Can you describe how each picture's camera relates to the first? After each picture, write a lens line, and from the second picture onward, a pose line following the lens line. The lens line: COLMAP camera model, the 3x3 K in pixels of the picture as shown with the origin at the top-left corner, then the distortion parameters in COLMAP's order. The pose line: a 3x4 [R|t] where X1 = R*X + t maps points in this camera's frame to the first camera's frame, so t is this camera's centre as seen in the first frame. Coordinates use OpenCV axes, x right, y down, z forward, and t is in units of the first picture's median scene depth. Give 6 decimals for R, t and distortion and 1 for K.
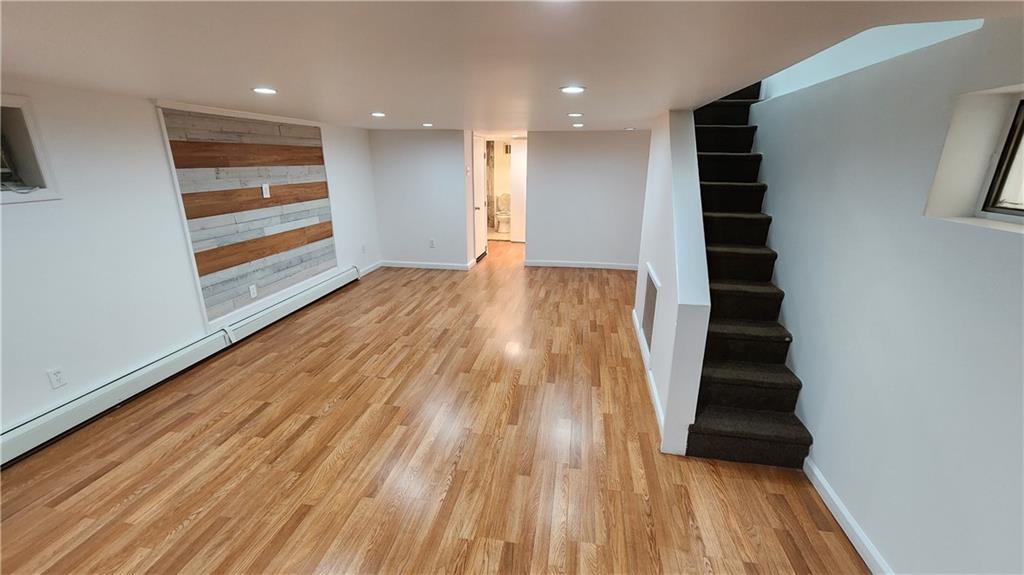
lens RADIAL K [[419.2, 0, 507.3], [0, 419.2, 284.2], [0, 0, 1]] dist [0.002477, 0.000808]
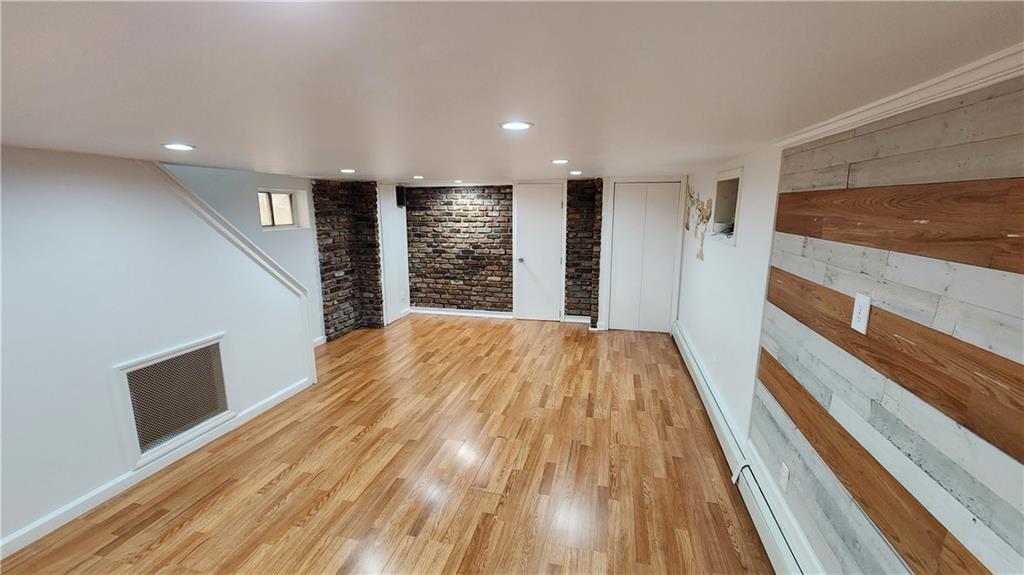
lens RADIAL K [[419.2, 0, 507.3], [0, 419.2, 284.2], [0, 0, 1]] dist [0.002477, 0.000808]
pose [[-0.997045, -0.014609, 0.075413, -0.380660], [0.022092, 0.885731, 0.463672, -0.528065], [-0.073570, 0.463968, -0.882792, 1.679864]]
